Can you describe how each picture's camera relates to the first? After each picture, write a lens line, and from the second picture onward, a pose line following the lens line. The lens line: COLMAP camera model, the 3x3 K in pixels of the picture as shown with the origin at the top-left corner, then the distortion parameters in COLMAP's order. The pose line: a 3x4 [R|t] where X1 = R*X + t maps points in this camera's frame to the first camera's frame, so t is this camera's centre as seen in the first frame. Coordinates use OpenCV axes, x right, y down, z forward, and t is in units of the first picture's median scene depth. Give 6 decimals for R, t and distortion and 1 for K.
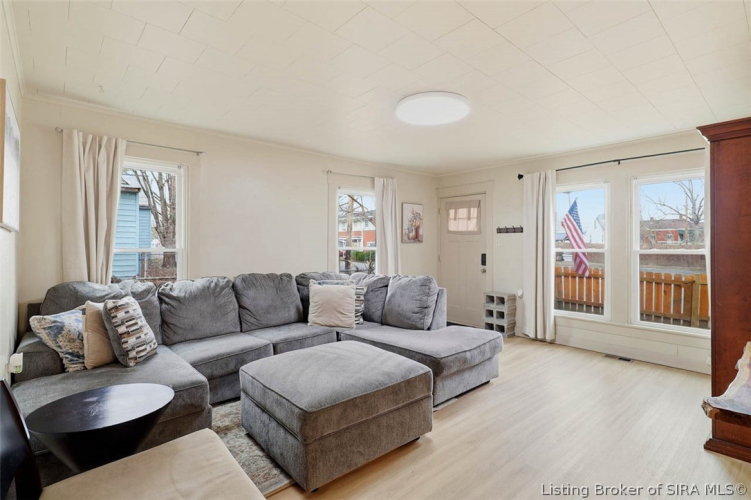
lens RADIAL K [[383.2, 0, 402.8], [0, 383.2, 251.7], [0, 0, 1]] dist [0.005559, 0.000835]
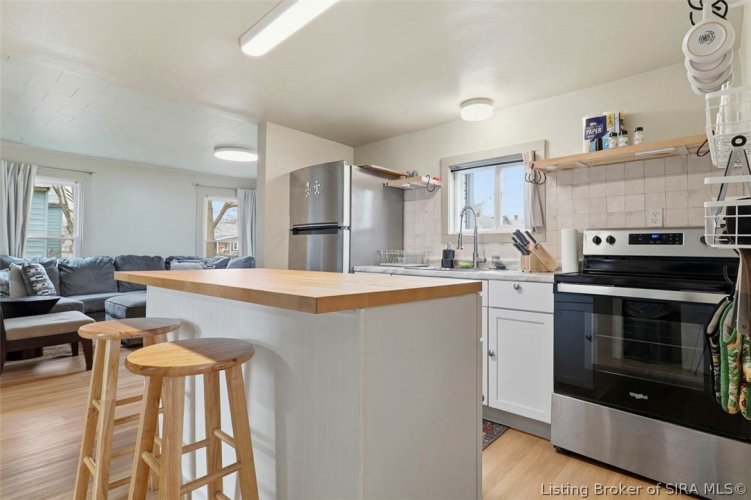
lens RADIAL K [[383.2, 0, 382.4], [0, 383.2, 247.8], [0, 0, 1]] dist [0.005559, 0.000835]
pose [[0.993588, 0.005223, 0.112938, 0.492925], [-0.003368, 0.999856, -0.016609, 0.061489], [-0.113009, 0.016123, 0.993463, -0.700258]]
